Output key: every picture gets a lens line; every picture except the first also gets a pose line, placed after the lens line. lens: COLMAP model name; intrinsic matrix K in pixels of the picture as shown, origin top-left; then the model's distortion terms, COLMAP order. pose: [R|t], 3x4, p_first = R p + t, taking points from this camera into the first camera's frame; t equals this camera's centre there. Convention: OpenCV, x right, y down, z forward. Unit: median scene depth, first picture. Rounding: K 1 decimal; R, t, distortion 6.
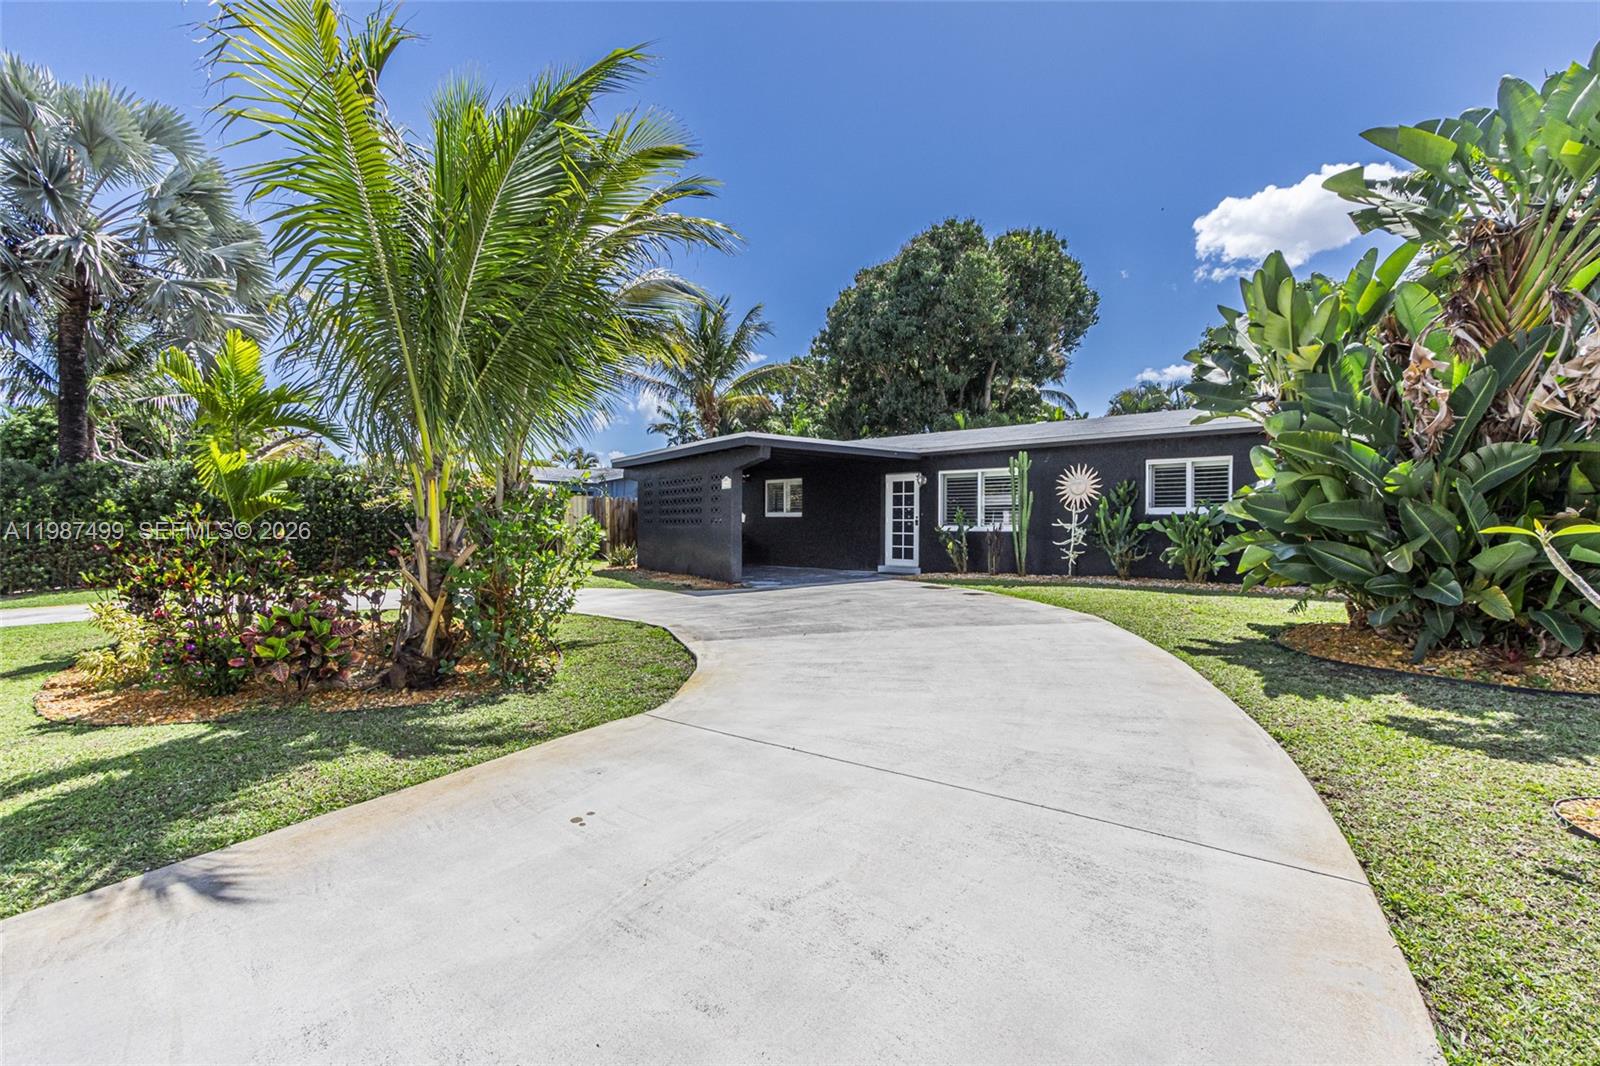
lens RADIAL K [[736.2, 0, 799.3], [0, 736.2, 529.5], [0, 0, 1]] dist [0.003729, 0.001565]
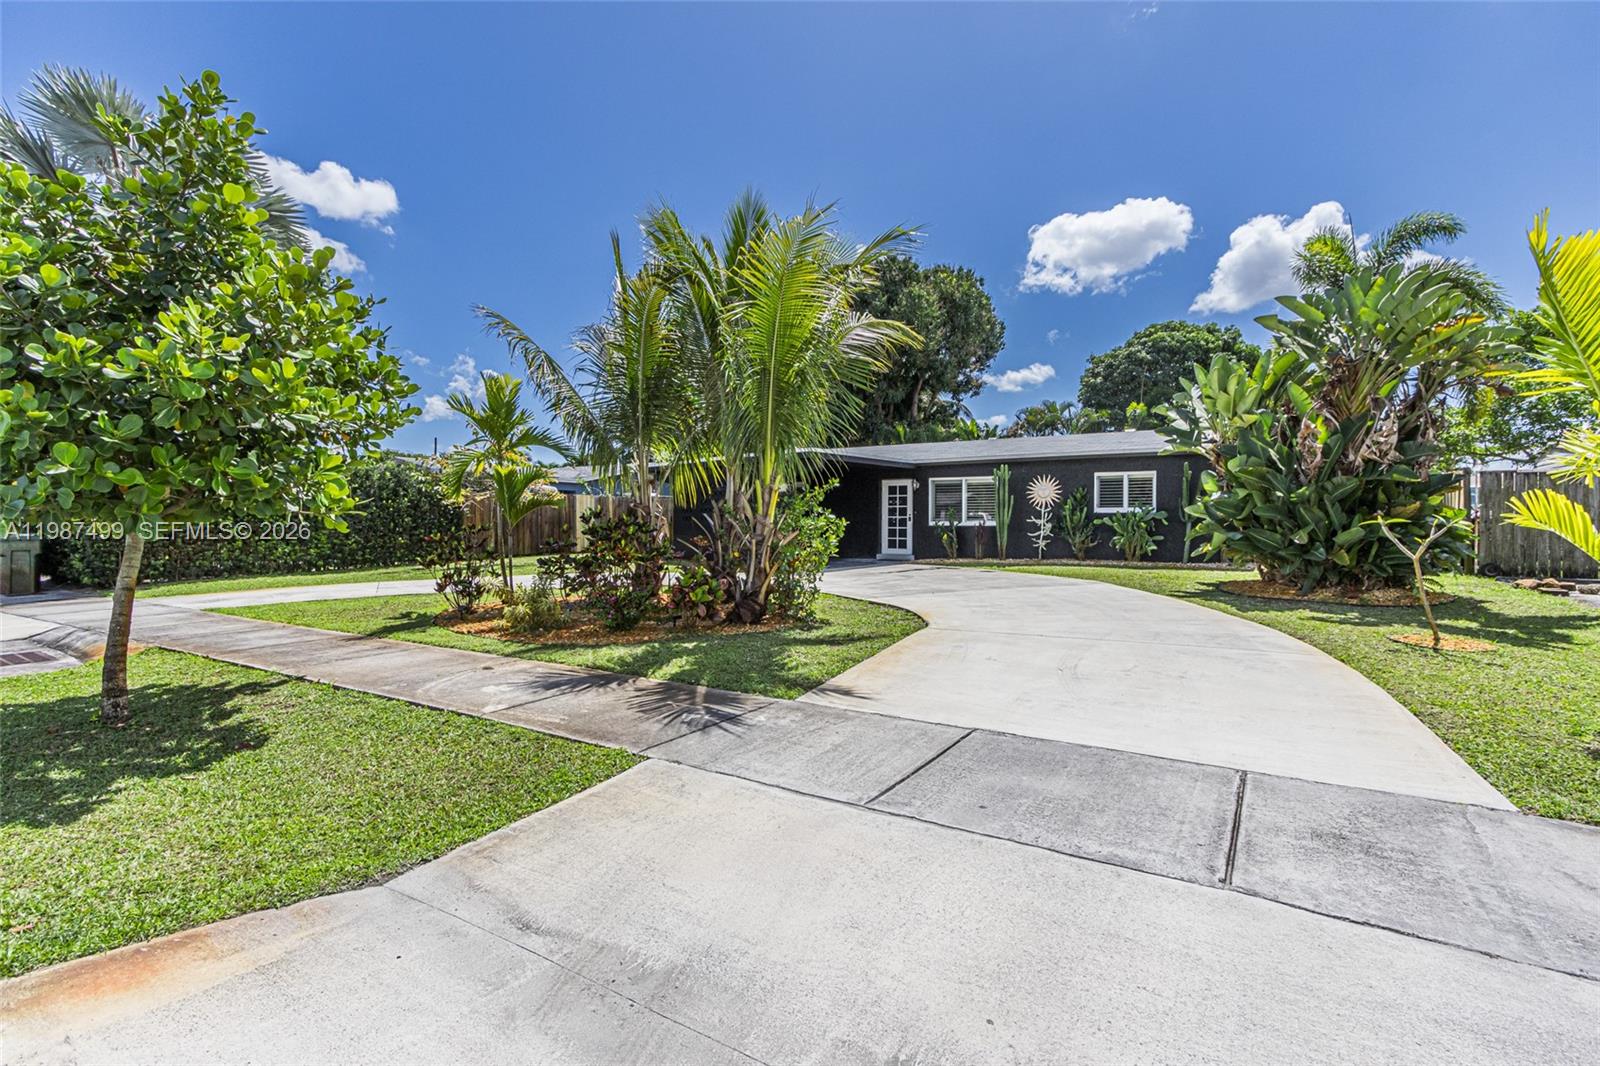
lens RADIAL K [[736.2, 0, 800.6], [0, 736.2, 530.5], [0, 0, 1]] dist [0.003729, 0.001565]
pose [[0.984509, -0.003177, 0.175308, -0.309631], [0.002322, 0.999984, 0.005084, 0.004137], [-0.175321, -0.004598, 0.984501, -0.248905]]
